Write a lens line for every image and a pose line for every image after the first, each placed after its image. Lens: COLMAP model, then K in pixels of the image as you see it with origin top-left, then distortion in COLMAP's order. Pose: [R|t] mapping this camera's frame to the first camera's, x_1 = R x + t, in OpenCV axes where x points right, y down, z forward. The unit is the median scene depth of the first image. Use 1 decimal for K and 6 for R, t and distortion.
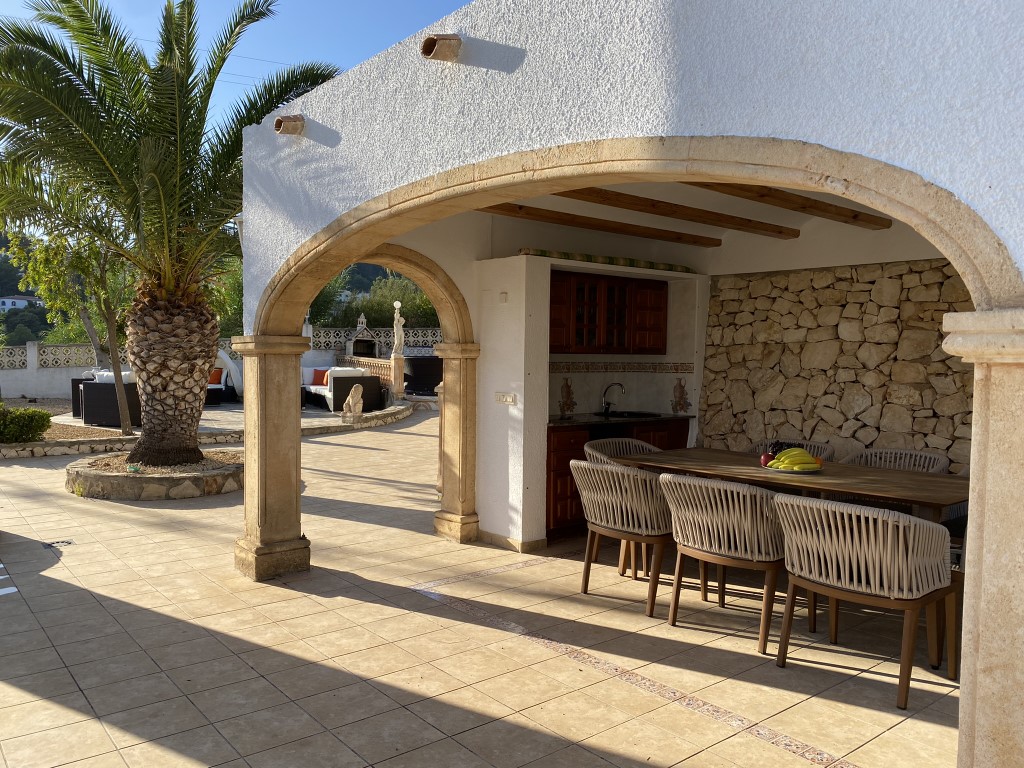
lens RADIAL K [[781.2, 0, 511.2], [0, 781.2, 387.4], [0, 0, 1]] dist [0.005930, -0.003579]
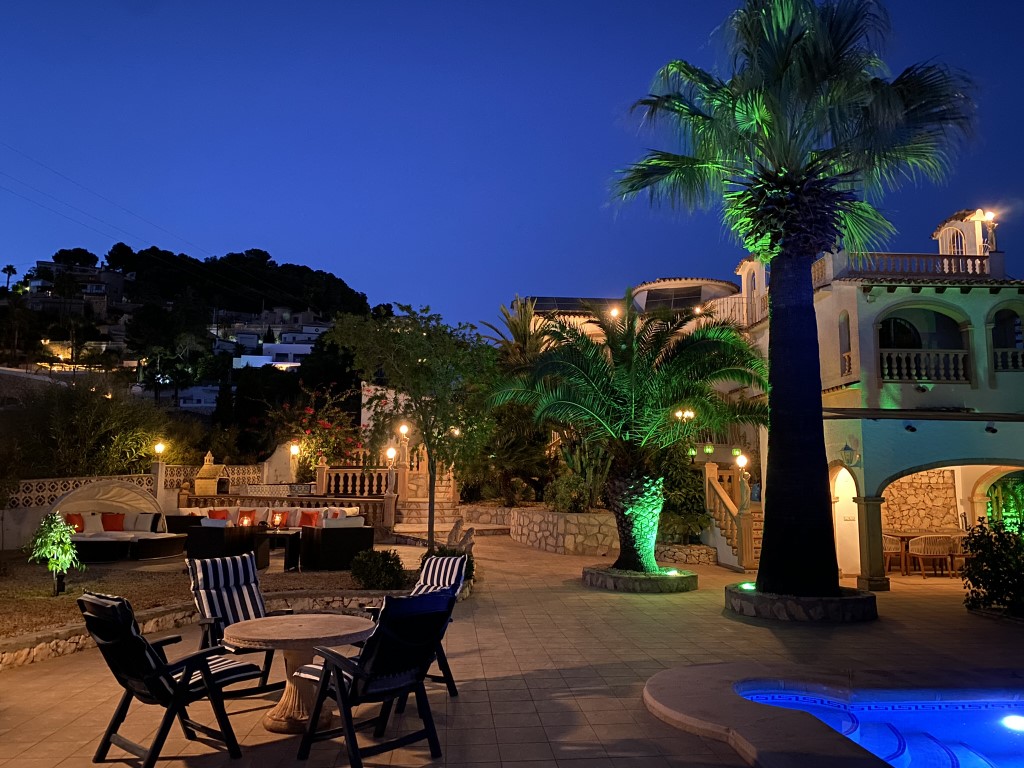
lens RADIAL K [[790.8, 0, 512.0], [0, 790.8, 363.3], [0, 0, 1]] dist [0.012966, 0.008675]
pose [[0.562987, 0.120206, 0.817677, -2.764781], [0.031406, 0.985540, -0.166507, -0.085760], [-0.825869, 0.119421, 0.551071, 0.380912]]
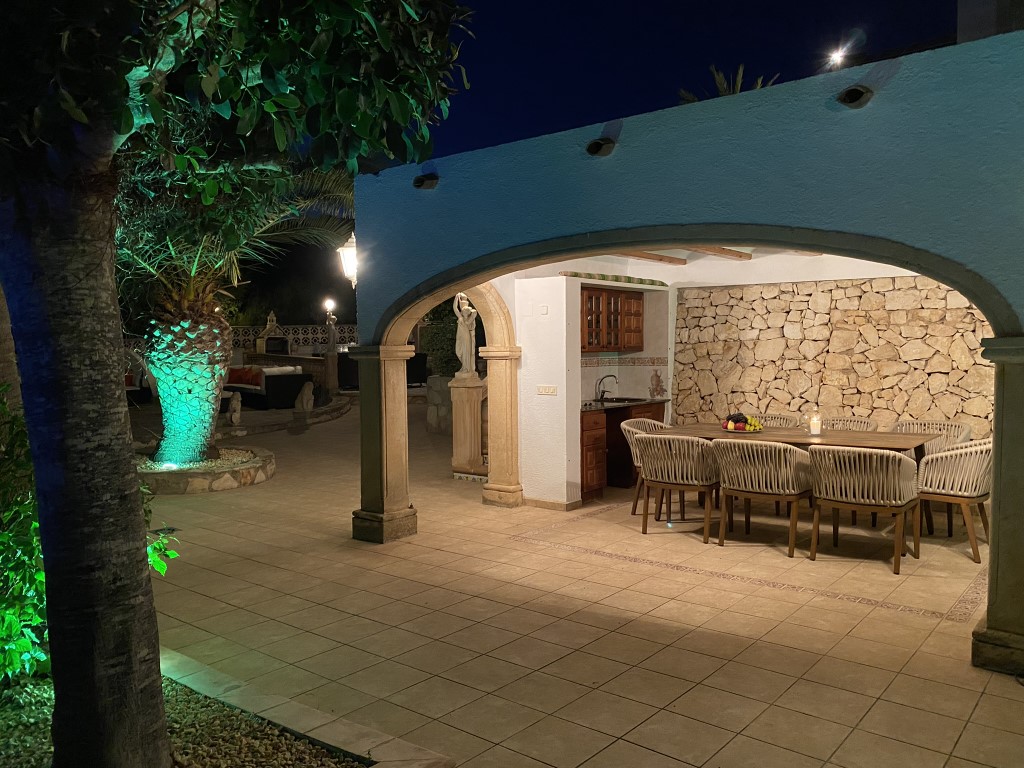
lens RADIAL K [[785.2, 0, 510.4], [0, 785.2, 380.3], [0, 0, 1]] dist [-0.000252, -0.009447]
pose [[0.979607, -0.029365, 0.198767, -0.300248], [0.028591, 0.999568, 0.006766, -0.011186], [-0.198880, -0.000945, 0.980023, -0.210321]]
